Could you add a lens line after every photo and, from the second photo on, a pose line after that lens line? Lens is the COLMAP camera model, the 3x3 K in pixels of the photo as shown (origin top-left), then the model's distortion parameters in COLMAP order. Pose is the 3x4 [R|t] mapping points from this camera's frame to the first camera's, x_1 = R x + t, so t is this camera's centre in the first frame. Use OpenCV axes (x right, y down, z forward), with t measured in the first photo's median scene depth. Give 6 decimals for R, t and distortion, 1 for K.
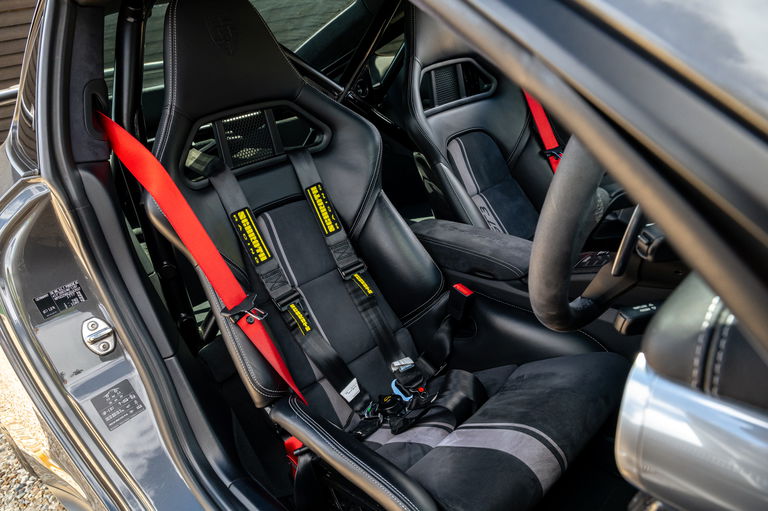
lens RADIAL K [[503.2, 0, 384.0], [0, 503.2, 255.5], [0, 0, 1]] dist [0.000193, 0.000571]
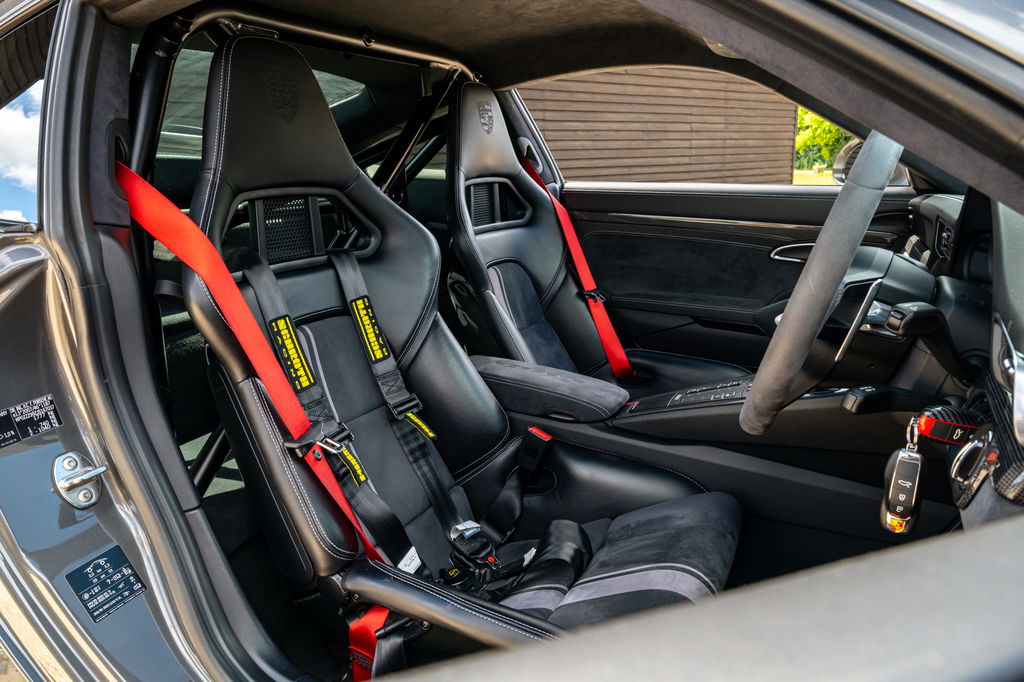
lens RADIAL K [[671.0, 0, 512.0], [0, 671.0, 341.0], [0, 0, 1]] dist [0.000193, 0.000571]
pose [[0.935030, 0.065308, 0.348501, -0.279771], [-0.009466, 0.987138, -0.159588, 0.091930], [-0.354441, 0.145921, 0.923622, -0.040939]]
